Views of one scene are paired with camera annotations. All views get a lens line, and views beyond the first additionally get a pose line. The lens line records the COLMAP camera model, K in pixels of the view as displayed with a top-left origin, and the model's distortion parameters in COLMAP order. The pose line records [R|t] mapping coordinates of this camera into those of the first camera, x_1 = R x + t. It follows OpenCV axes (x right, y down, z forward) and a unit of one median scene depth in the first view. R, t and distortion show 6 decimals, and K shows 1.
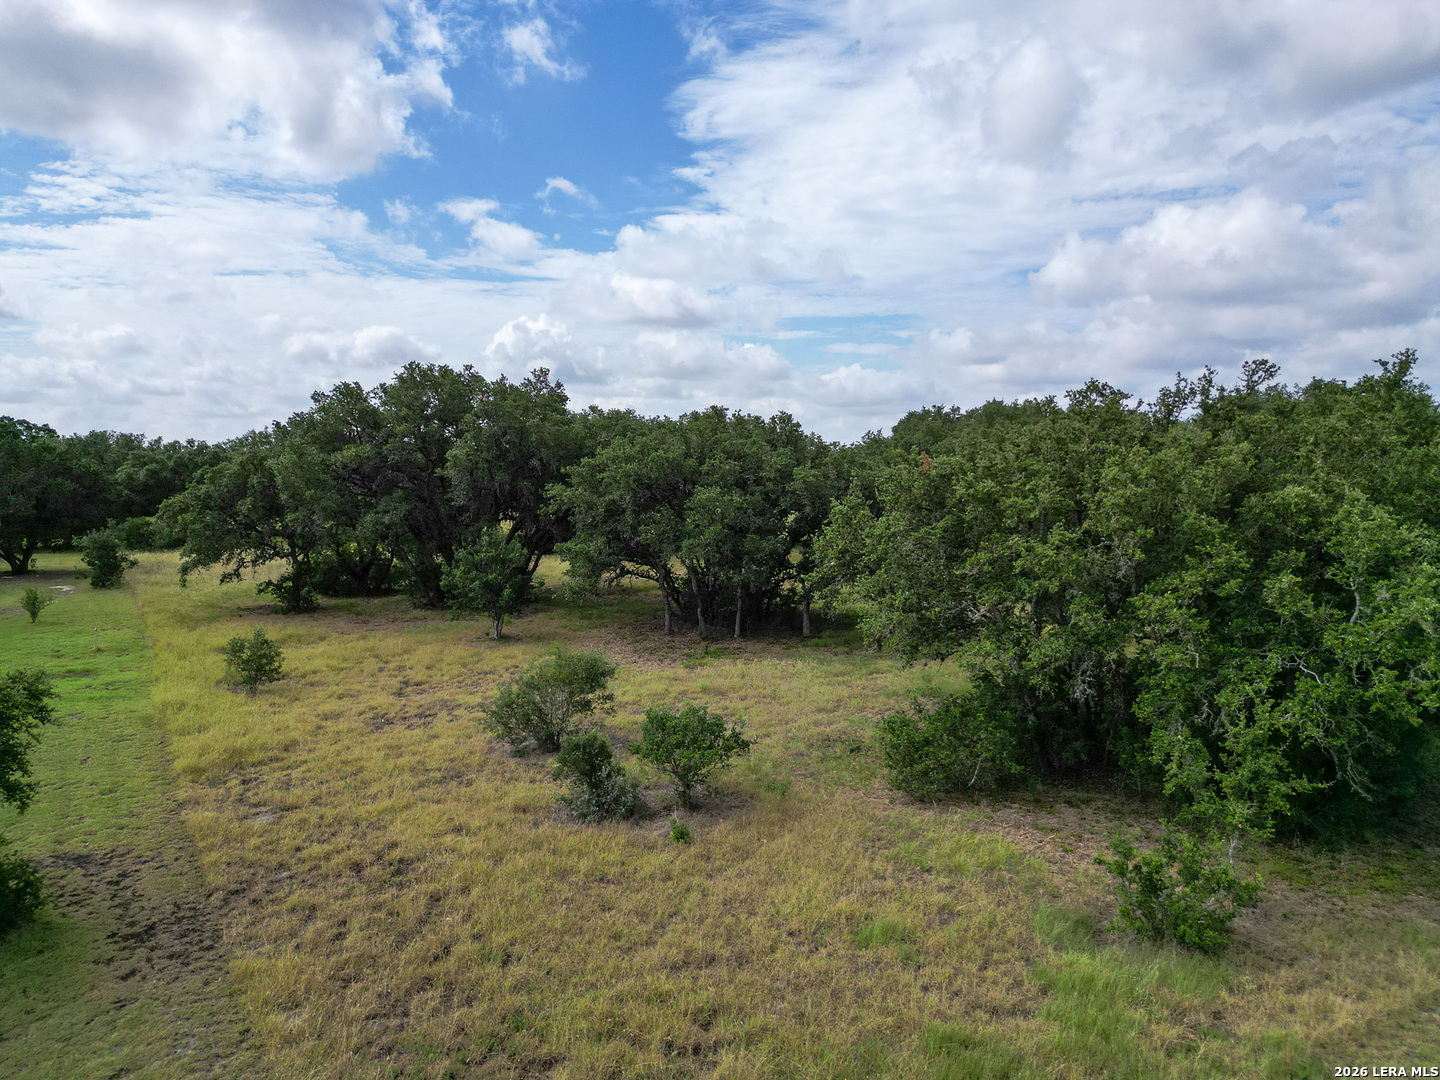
lens RADIAL K [[1015.1, 0, 730.5], [0, 1015.1, 571.0], [0, 0, 1]] dist [0.065570, -0.041786]
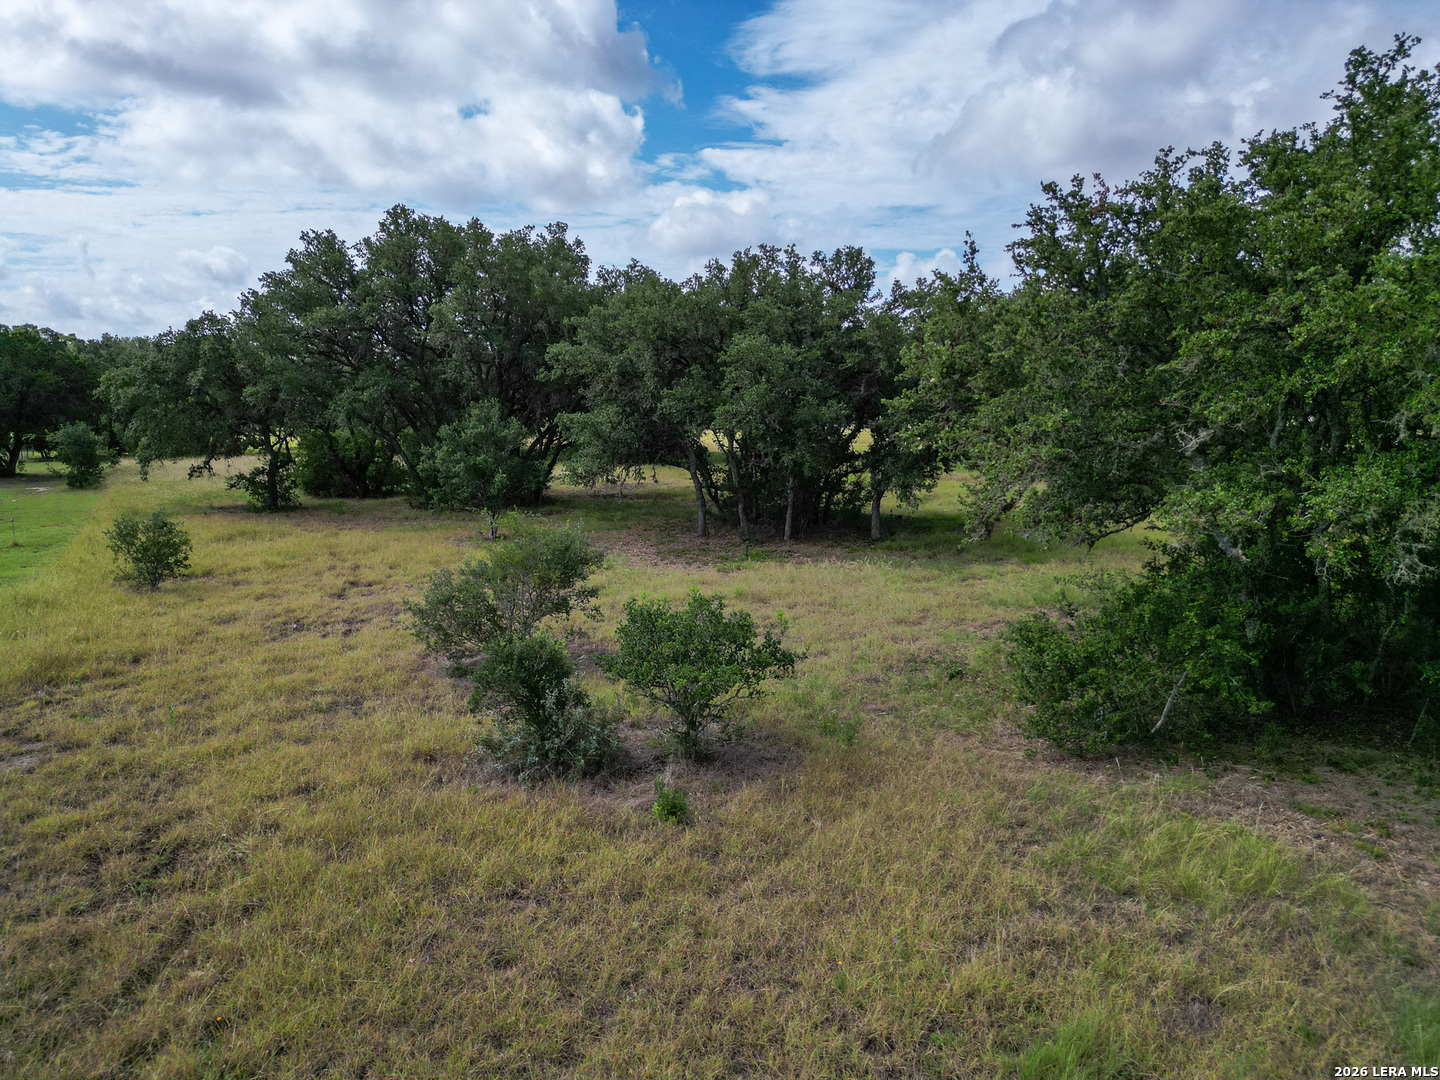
lens RADIAL K [[1015.1, 0, 716.1], [0, 1015.1, 585.9], [0, 0, 1]] dist [0.065570, -0.041786]
pose [[0.997455, 0.009625, -0.070645, 0.012439], [-0.004166, 0.997022, 0.077011, 0.069666], [0.071175, -0.076521, 0.994524, 0.343929]]
